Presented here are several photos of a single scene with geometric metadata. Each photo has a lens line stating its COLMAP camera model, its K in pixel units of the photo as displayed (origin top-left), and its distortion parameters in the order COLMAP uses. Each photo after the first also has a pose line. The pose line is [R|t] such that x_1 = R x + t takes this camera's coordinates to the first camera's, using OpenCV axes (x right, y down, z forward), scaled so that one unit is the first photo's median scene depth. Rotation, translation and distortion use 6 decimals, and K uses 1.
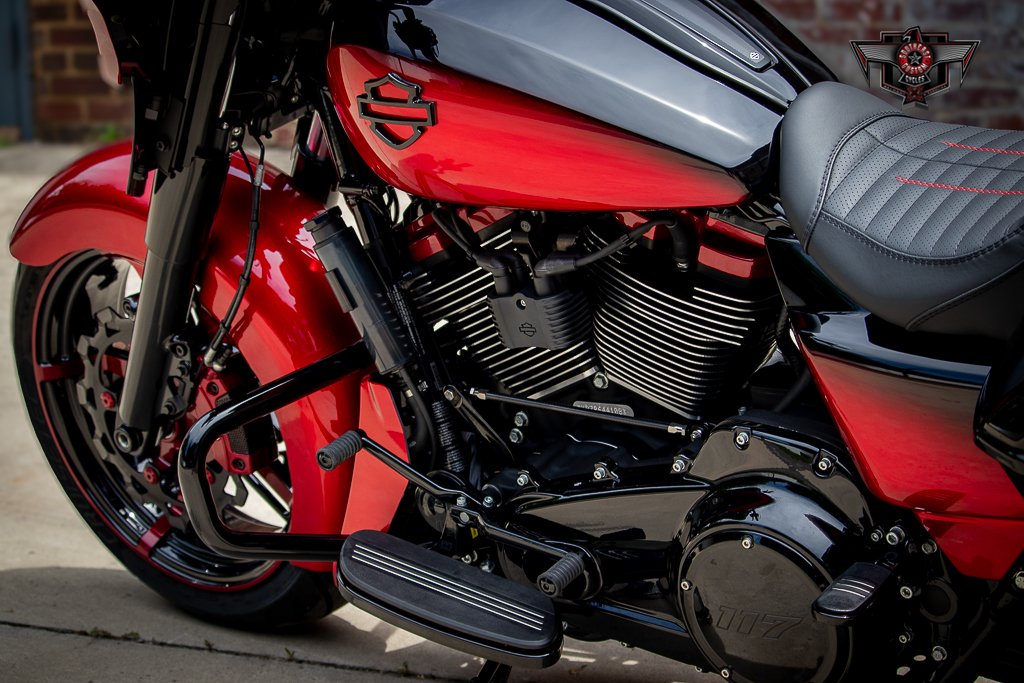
lens RADIAL K [[2607.4, 0, 512.0], [0, 2607.4, 341.5], [0, 0, 1]] dist [-0.395853, -0.425697]
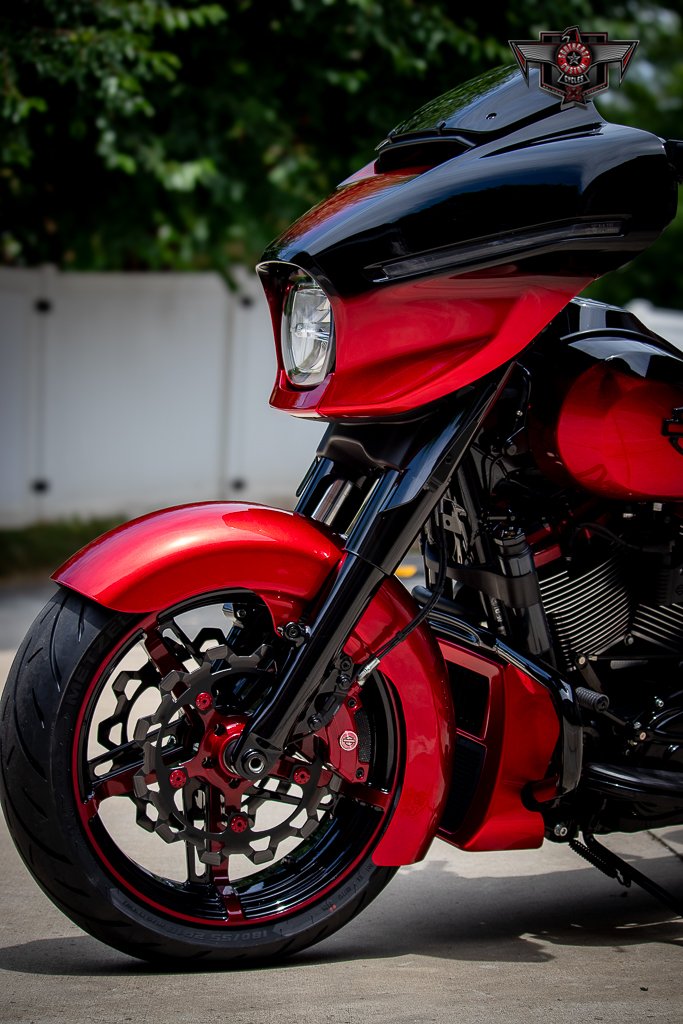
lens RADIAL K [[2607.4, 0, 341.5], [0, 2607.4, 512.0], [0, 0, 1]] dist [-0.395853, -0.425697]
pose [[0.272117, 0.026904, 0.961888, -1.376382], [0.217349, 0.972058, -0.088676, 0.040372], [-0.937396, 0.233196, 0.258666, 0.759476]]
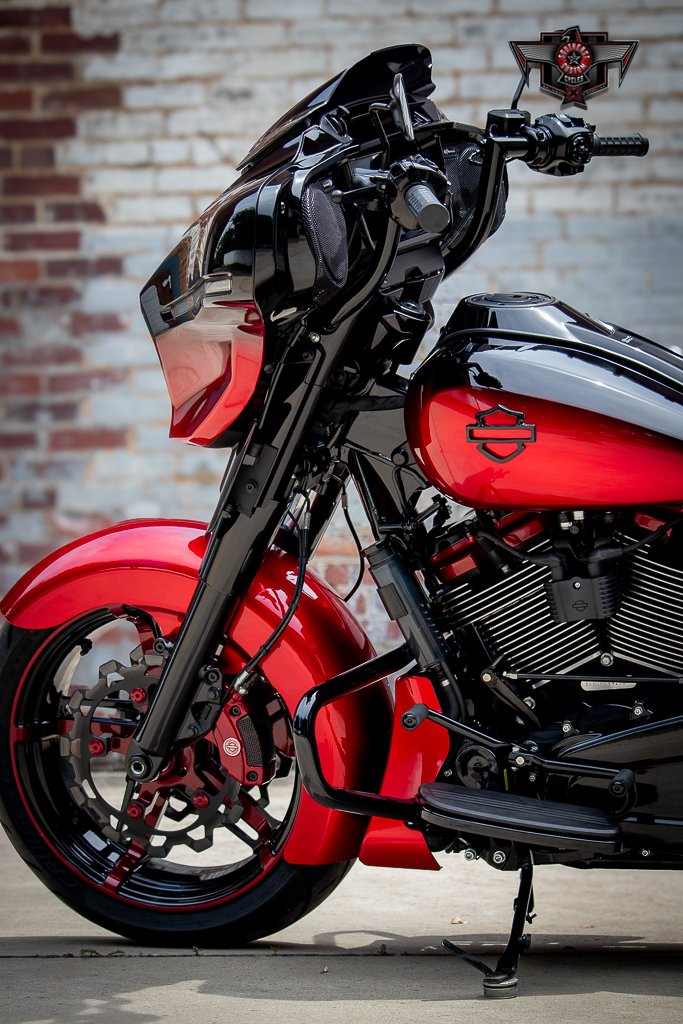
lens RADIAL K [[3534.4, 0, 341.5], [0, 3534.4, 512.0], [0, 0, 1]] dist [-0.292064, 1.067324]
pose [[0.949526, 0.018554, 0.313138, -0.651001], [0.056593, 0.971736, -0.229185, 0.342626], [-0.308540, 0.235339, 0.921639, -0.615237]]
